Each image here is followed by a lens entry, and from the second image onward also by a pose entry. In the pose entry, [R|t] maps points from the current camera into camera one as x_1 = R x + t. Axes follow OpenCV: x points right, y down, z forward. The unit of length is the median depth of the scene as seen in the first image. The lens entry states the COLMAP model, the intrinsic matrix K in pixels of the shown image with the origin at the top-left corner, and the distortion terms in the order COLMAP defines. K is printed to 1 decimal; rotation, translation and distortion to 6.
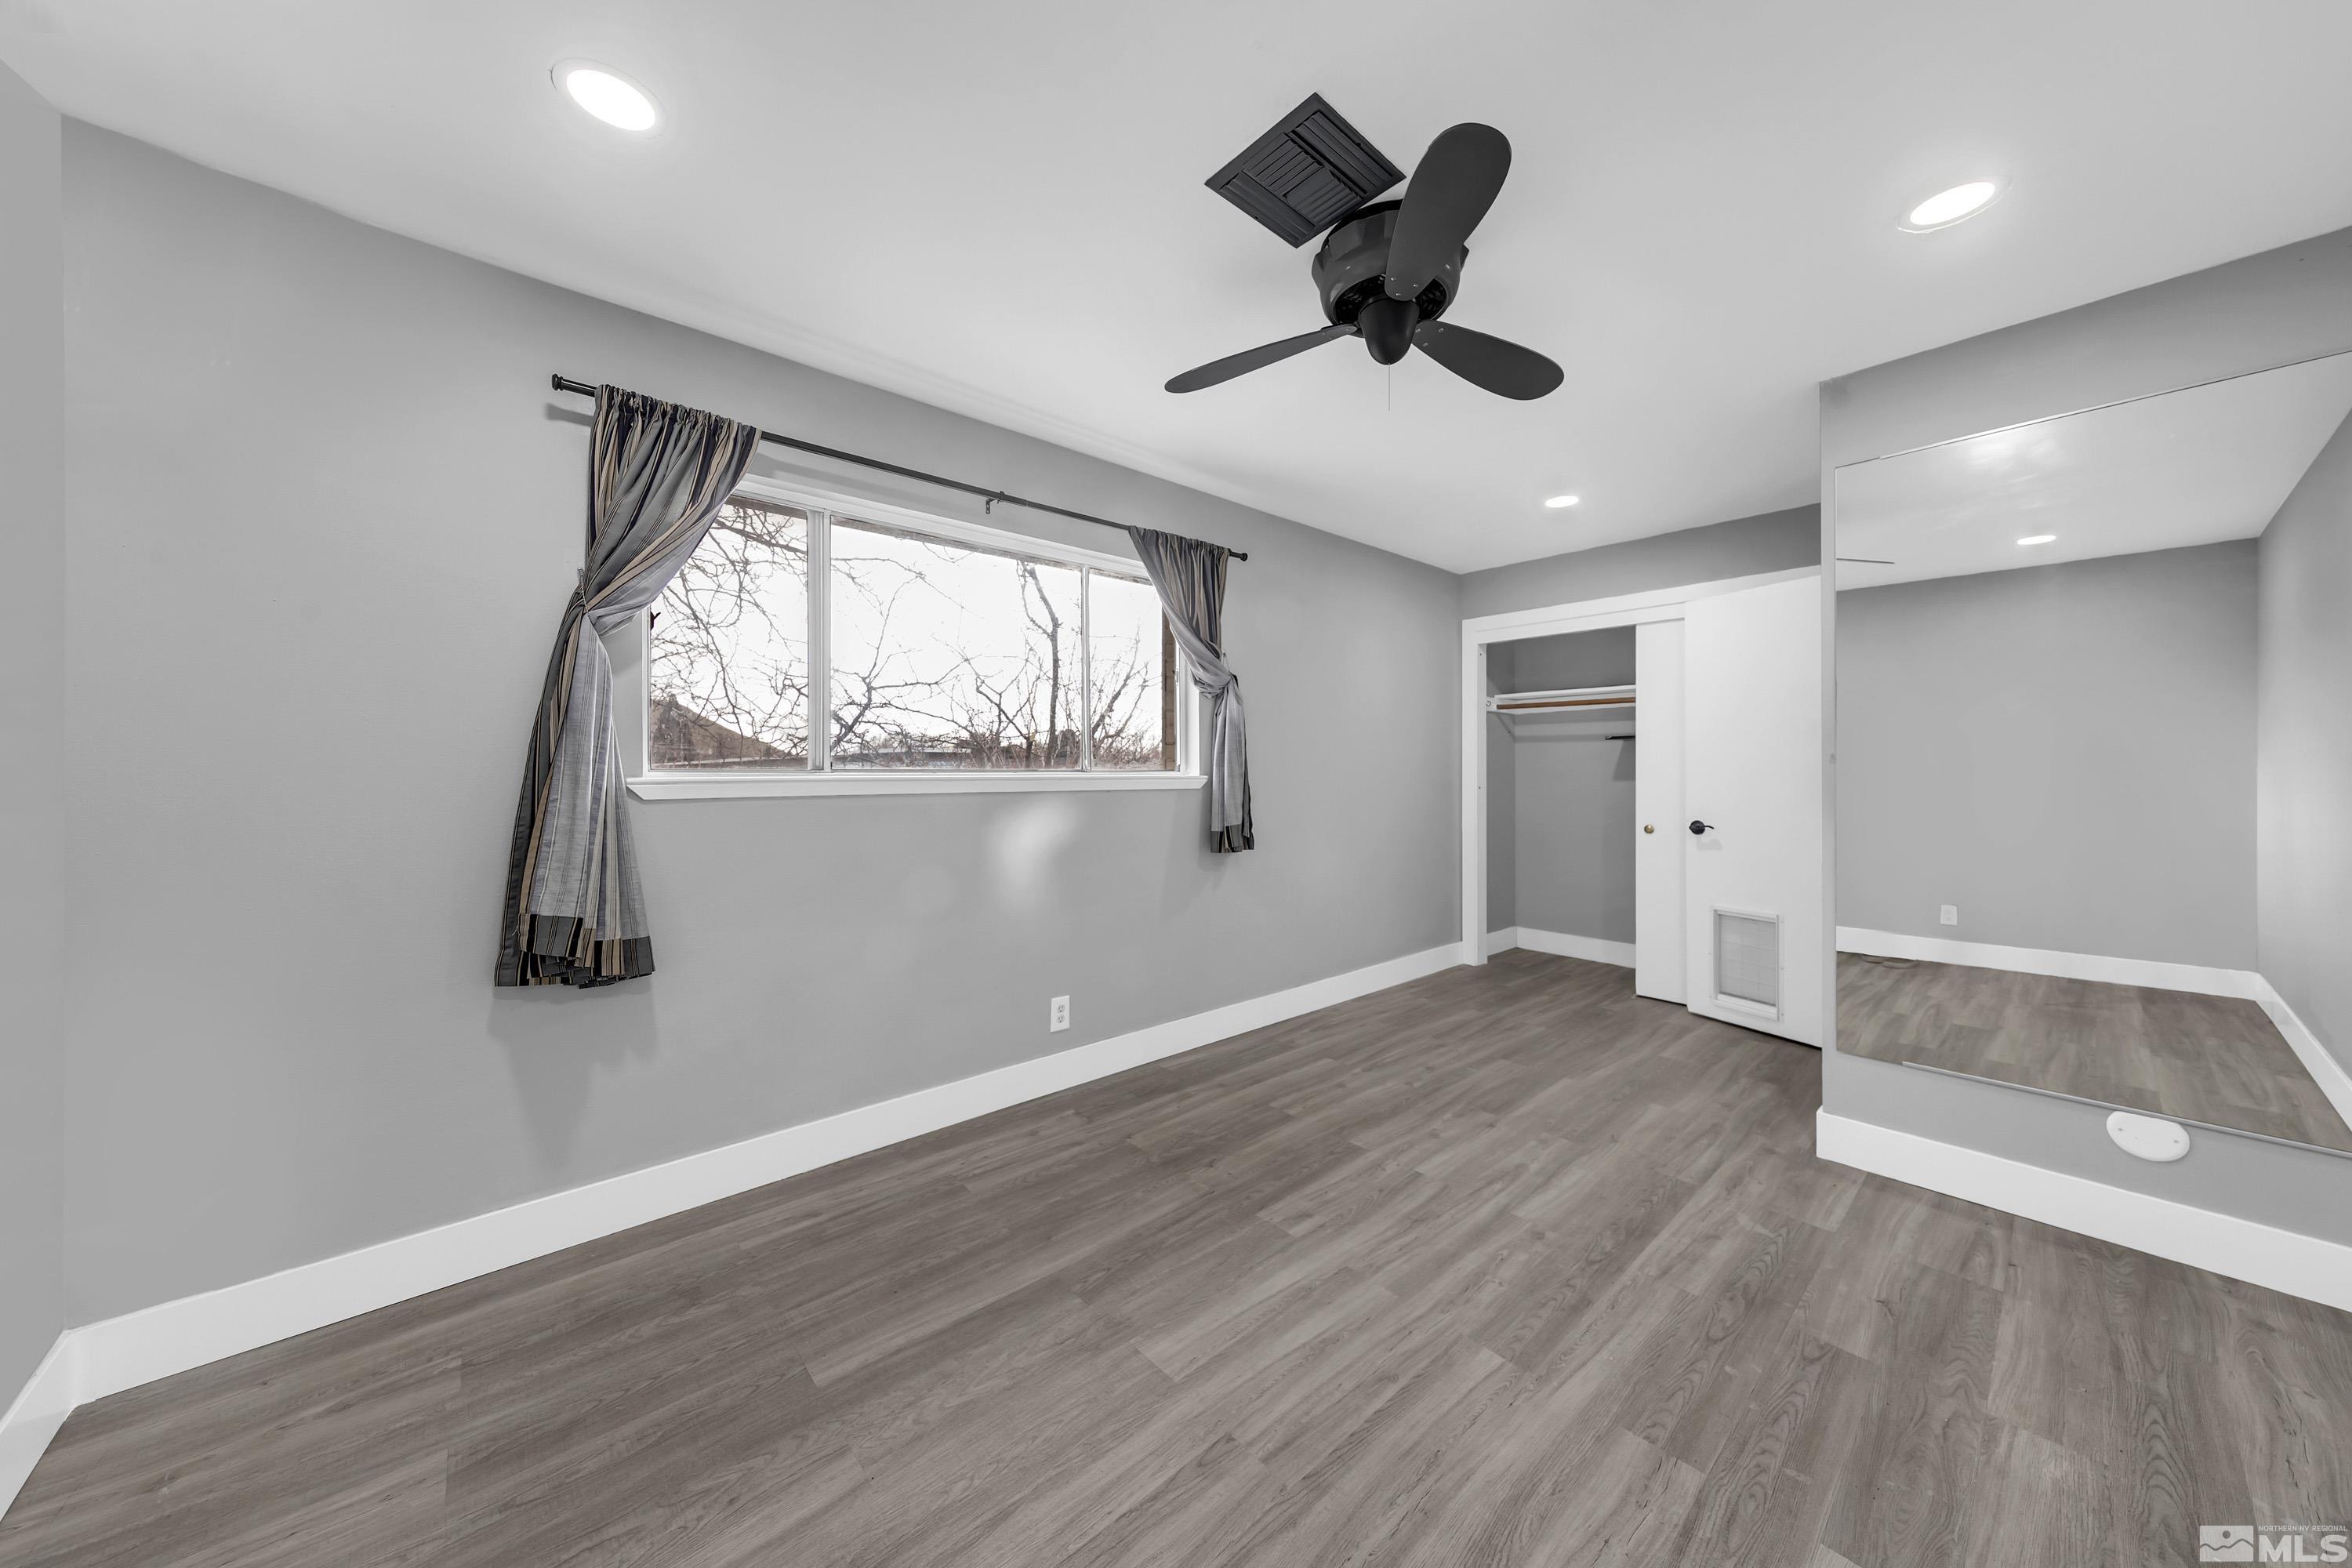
lens RADIAL K [[777.6, 0, 1167.2], [0, 777.6, 774.5], [0, 0, 1]] dist [-0.000325, -0.000136]
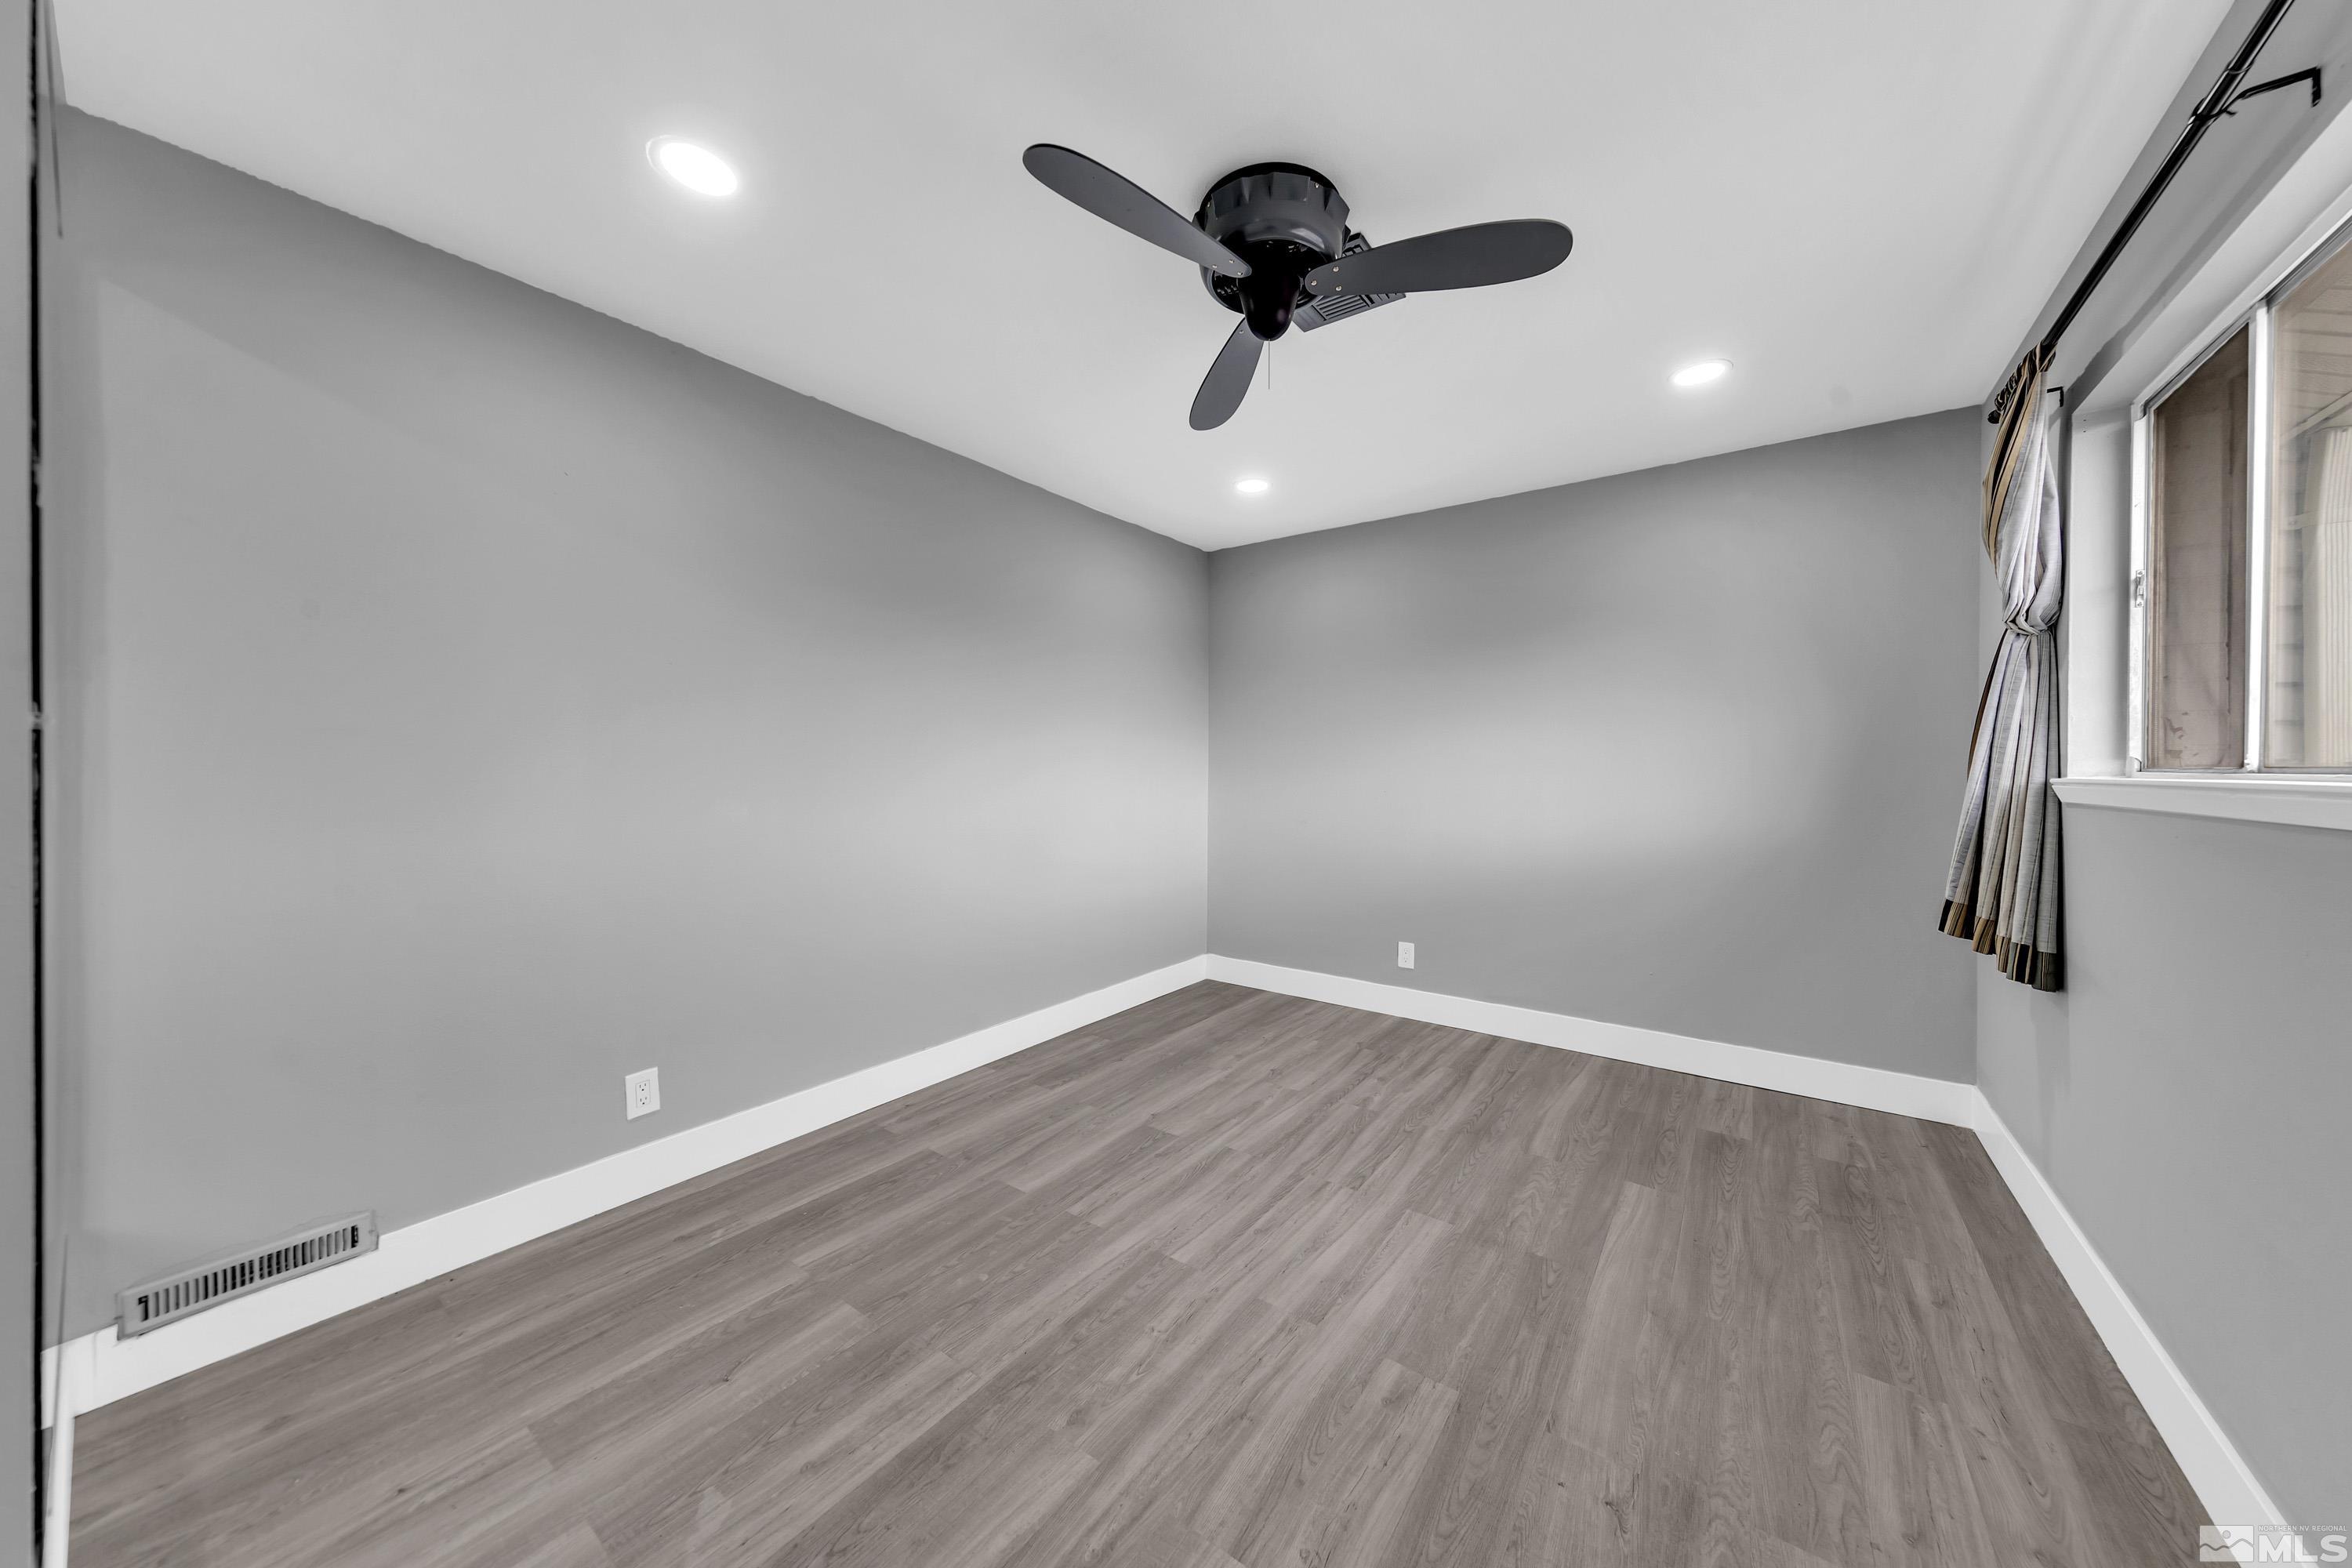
lens RADIAL K [[777.6, 0, 1185.1], [0, 777.6, 774.3], [0, 0, 1]] dist [-0.000325, -0.000136]
pose [[-0.971221, 0.001441, -0.238176, 0.612176], [-0.000964, 0.999950, 0.009984, -0.000995], [0.238179, 0.009926, -0.971171, 1.899482]]
